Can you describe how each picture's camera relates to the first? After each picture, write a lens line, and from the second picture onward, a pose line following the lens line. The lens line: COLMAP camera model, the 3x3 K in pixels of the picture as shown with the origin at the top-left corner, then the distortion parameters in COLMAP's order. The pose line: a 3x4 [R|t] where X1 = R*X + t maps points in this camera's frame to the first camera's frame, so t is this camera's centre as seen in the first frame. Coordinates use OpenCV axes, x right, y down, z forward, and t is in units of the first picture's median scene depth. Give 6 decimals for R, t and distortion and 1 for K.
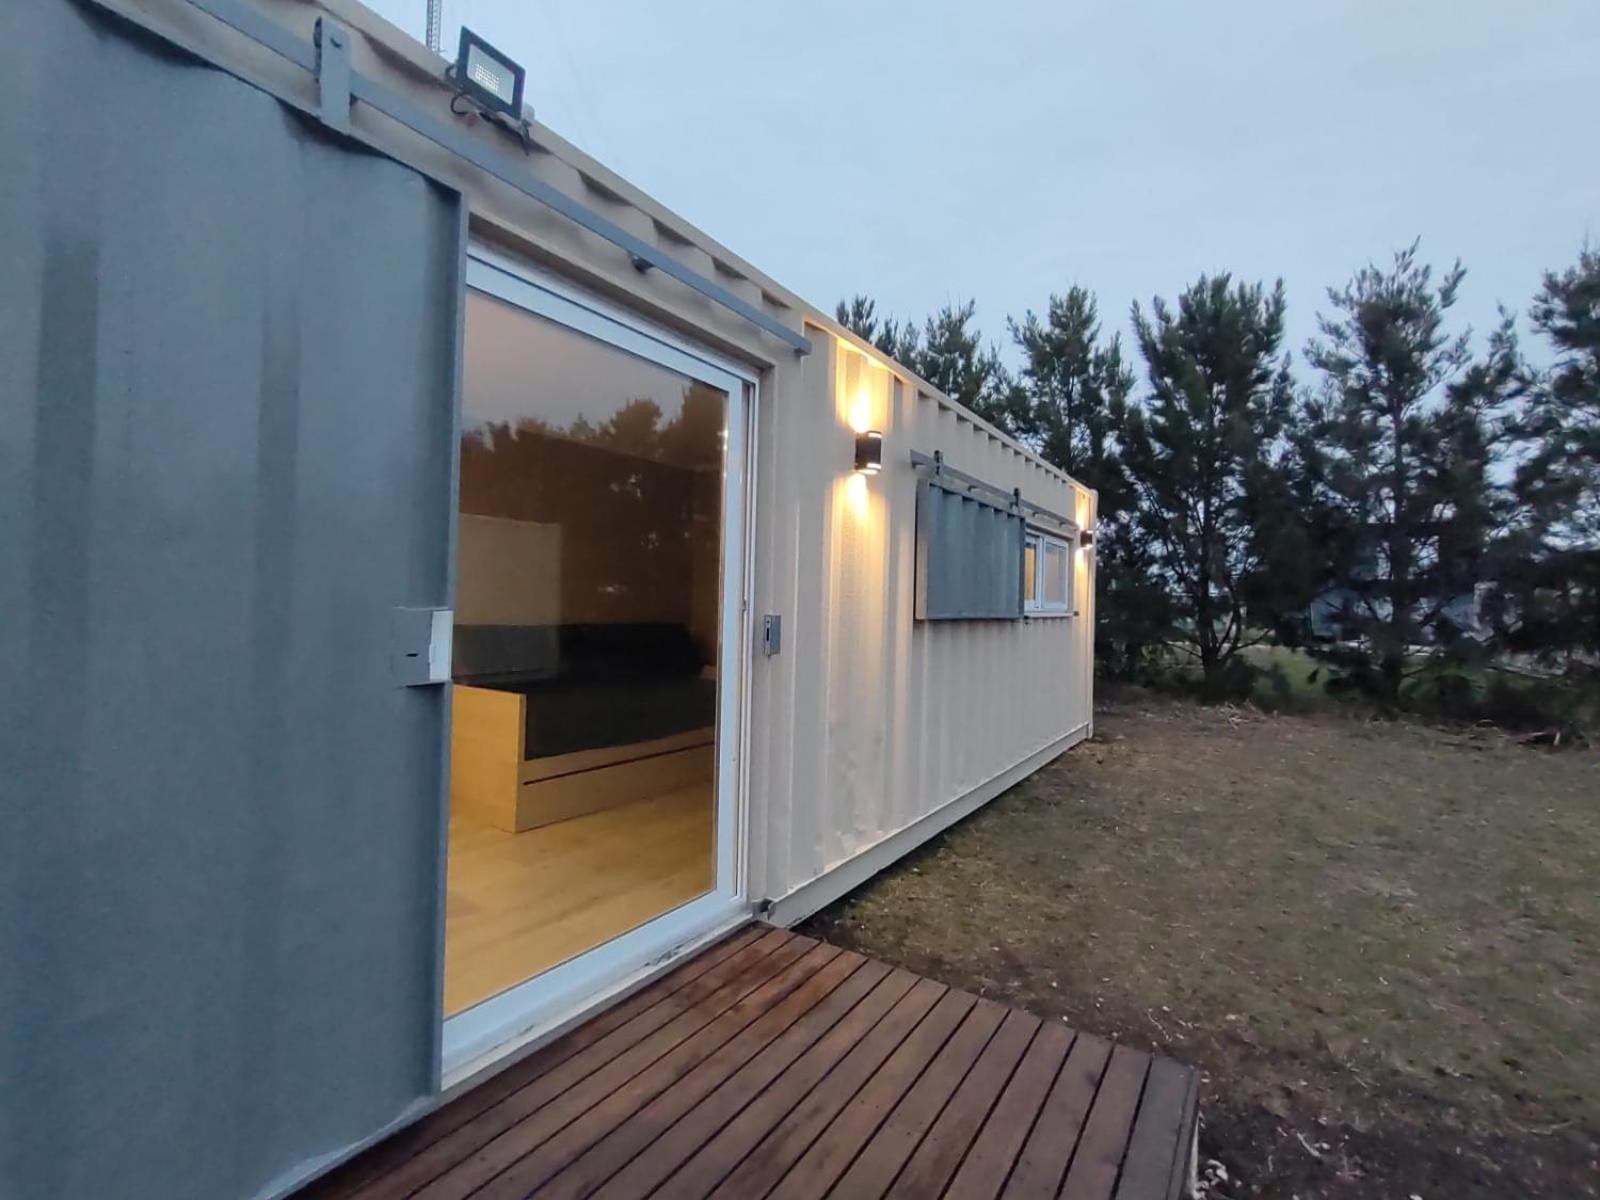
lens RADIAL K [[716.8, 0, 800.0], [0, 716.8, 600.0], [0, 0, 1]] dist [0.002275, 0.000216]
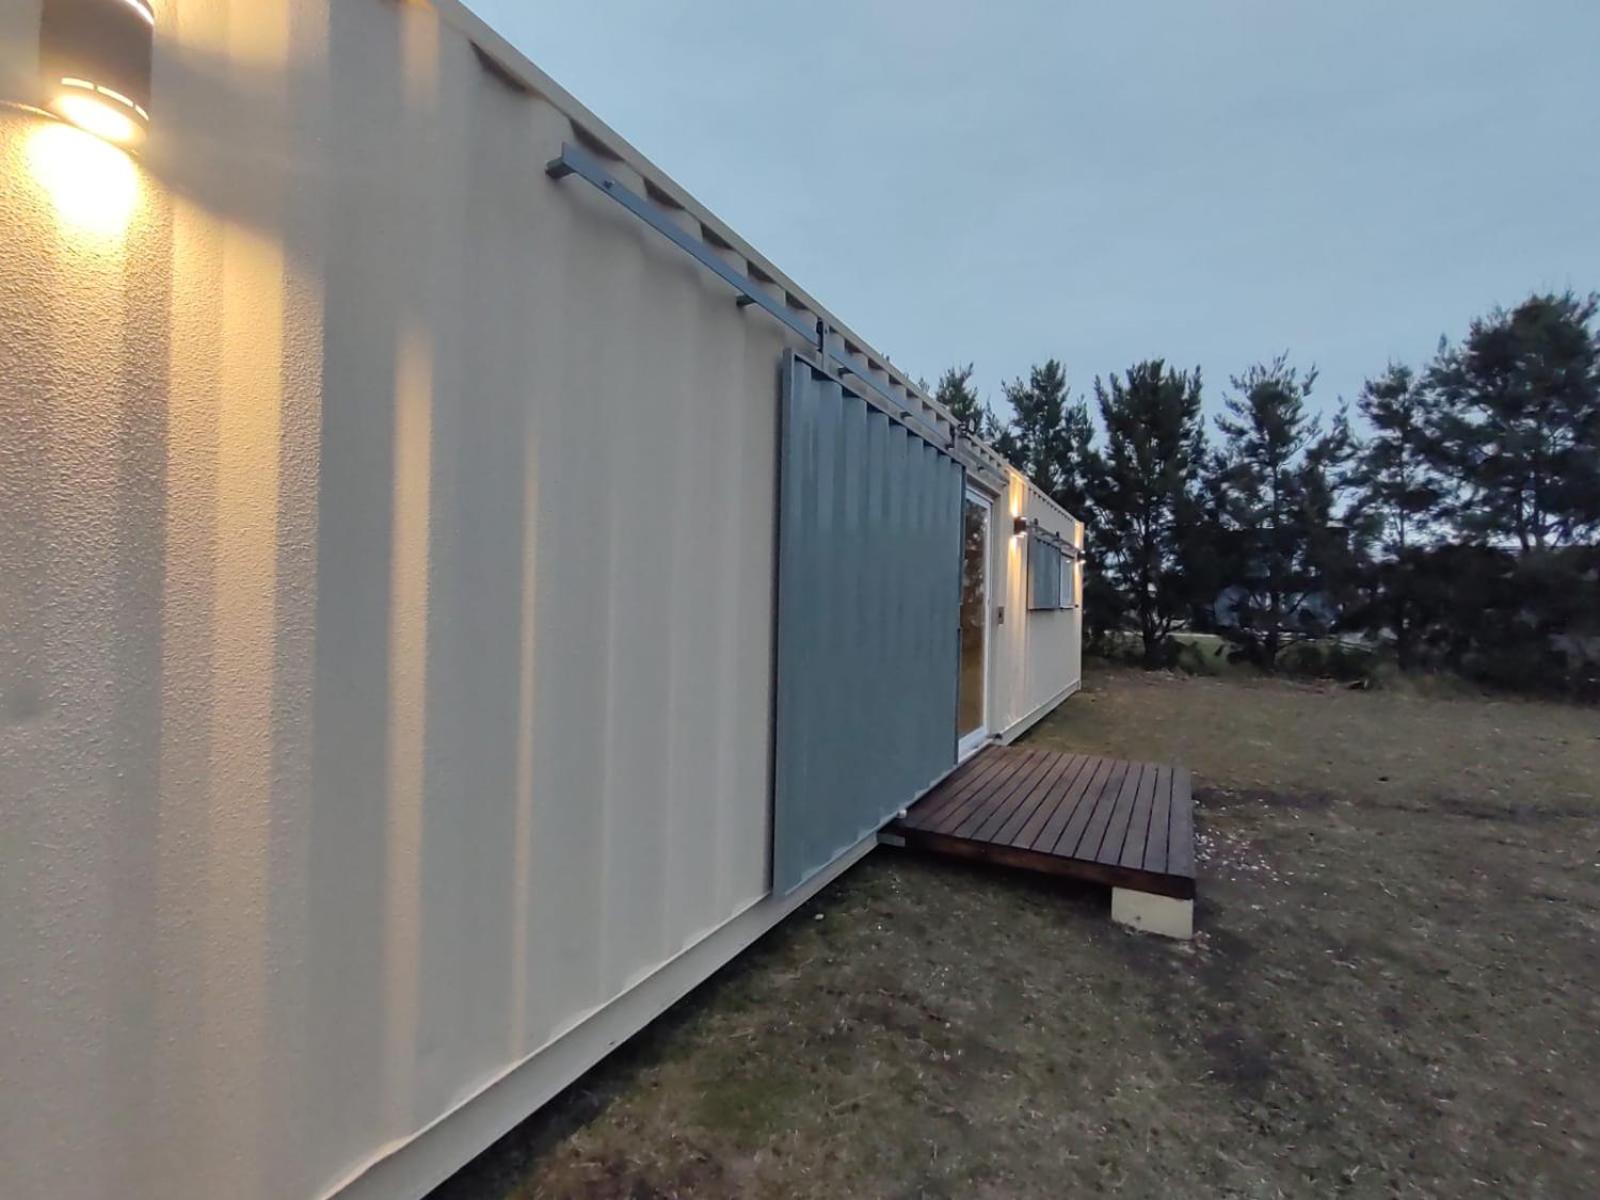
lens RADIAL K [[709.9, 0, 801.8], [0, 709.9, 603.9], [0, 0, 1]] dist [-0.001620, -0.000139]
pose [[0.995469, -0.004038, 0.095006, -0.256062], [0.002878, 0.999920, 0.012343, -0.004555], [-0.095048, -0.012013, 0.995400, -0.337882]]
